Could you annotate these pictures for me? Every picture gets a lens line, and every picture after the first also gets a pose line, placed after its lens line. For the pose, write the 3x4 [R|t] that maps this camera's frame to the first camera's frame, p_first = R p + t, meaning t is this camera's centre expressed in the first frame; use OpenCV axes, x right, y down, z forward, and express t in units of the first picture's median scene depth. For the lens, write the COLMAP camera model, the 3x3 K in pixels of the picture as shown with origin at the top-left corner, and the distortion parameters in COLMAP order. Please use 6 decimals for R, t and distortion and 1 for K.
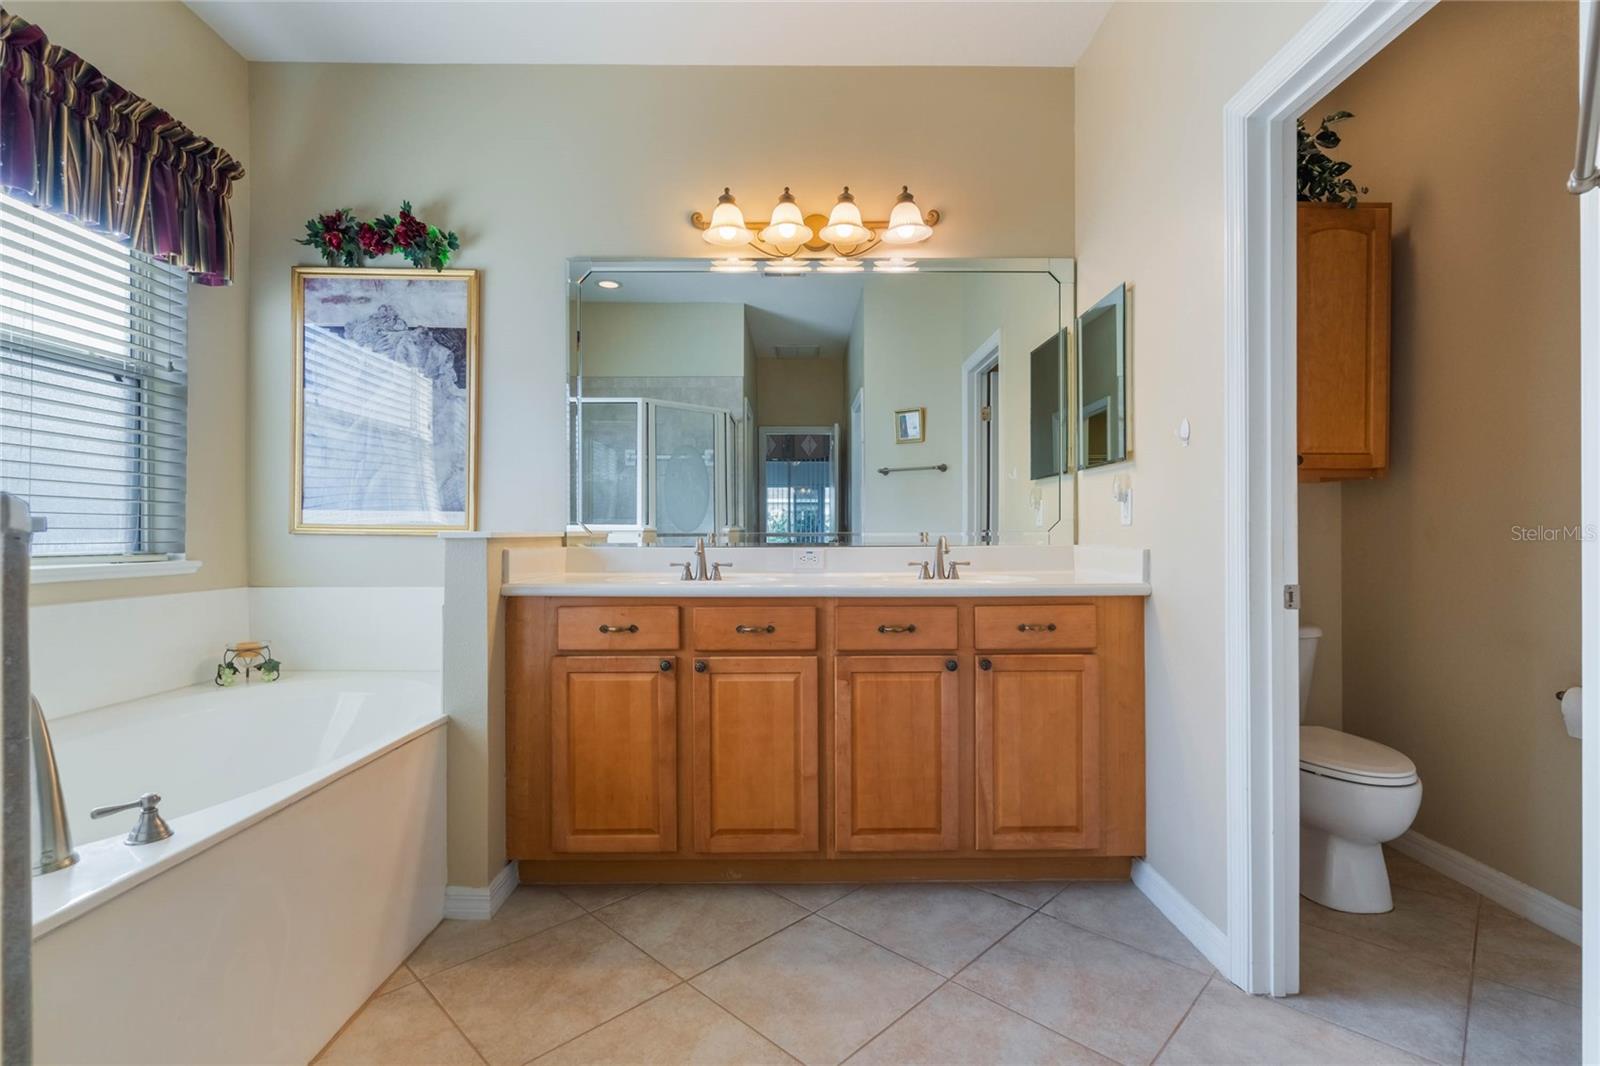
lens RADIAL K [[743.1, 0, 800.2], [0, 743.1, 536.9], [0, 0, 1]] dist [-0.003453, 0.001000]
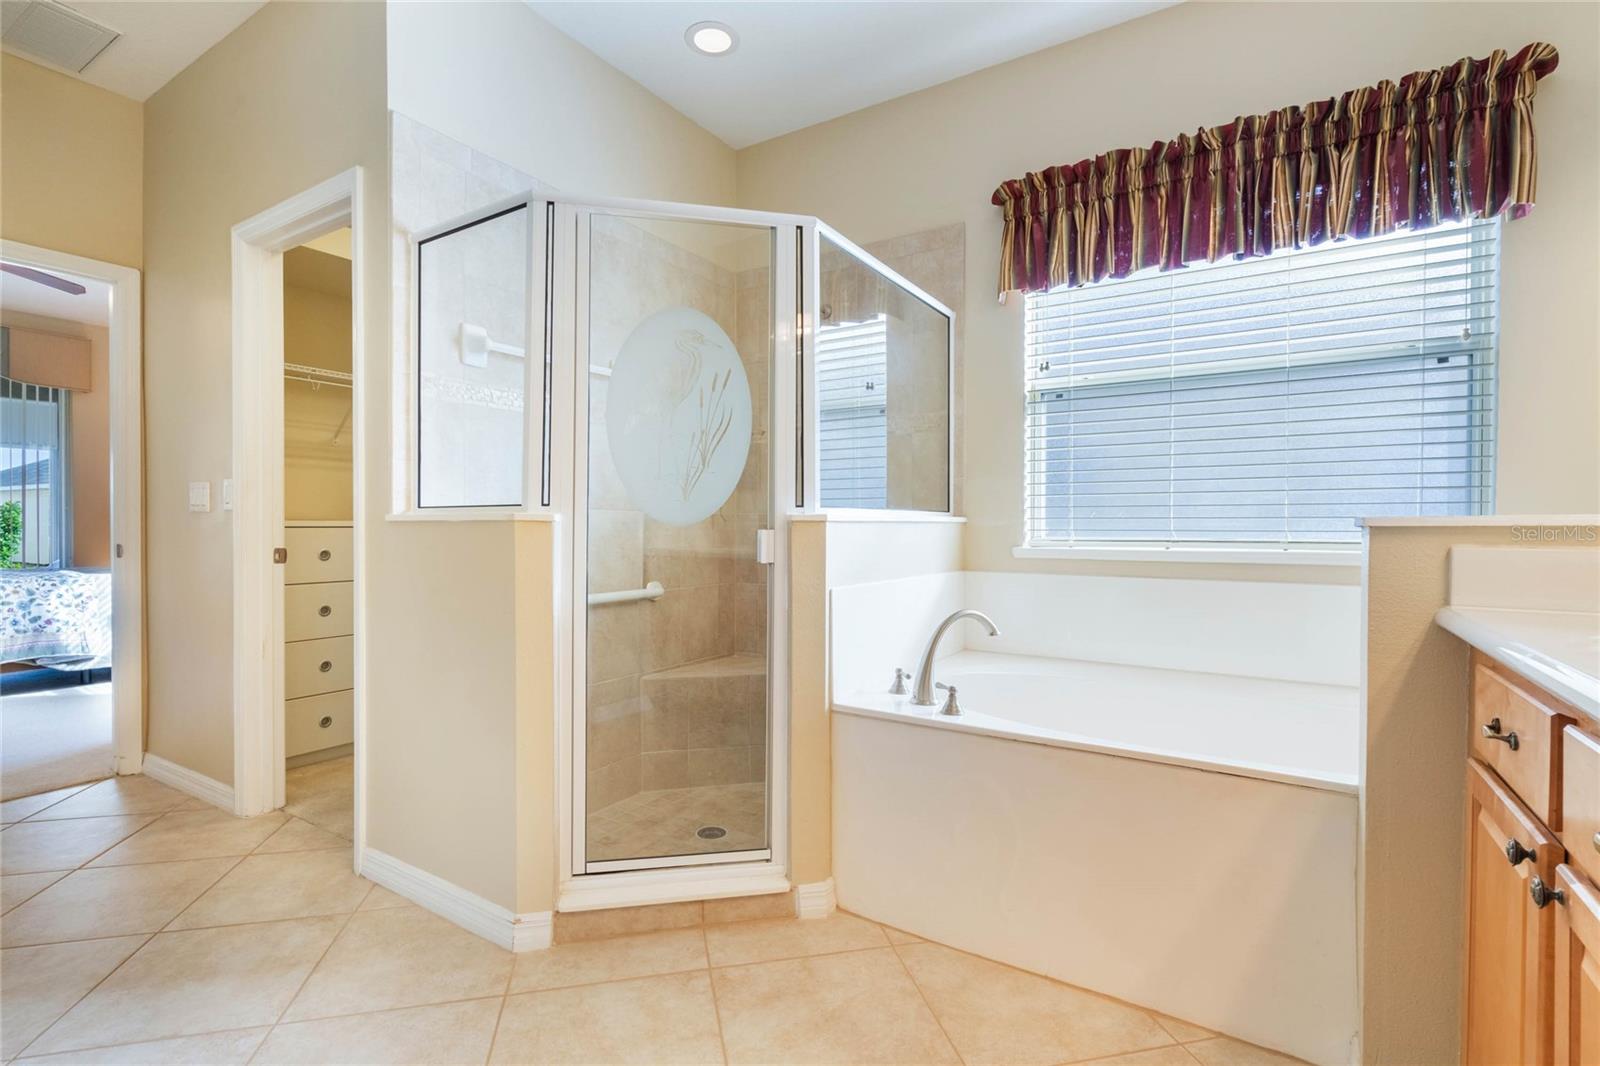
lens RADIAL K [[743.1, 0, 796.0], [0, 743.1, 530.7], [0, 0, 1]] dist [-0.003453, 0.001000]
pose [[-0.553954, 0.004564, -0.832535, 0.416072], [-0.004177, 0.999957, 0.008260, 0.001285], [0.832537, 0.008053, -0.553911, 1.039116]]
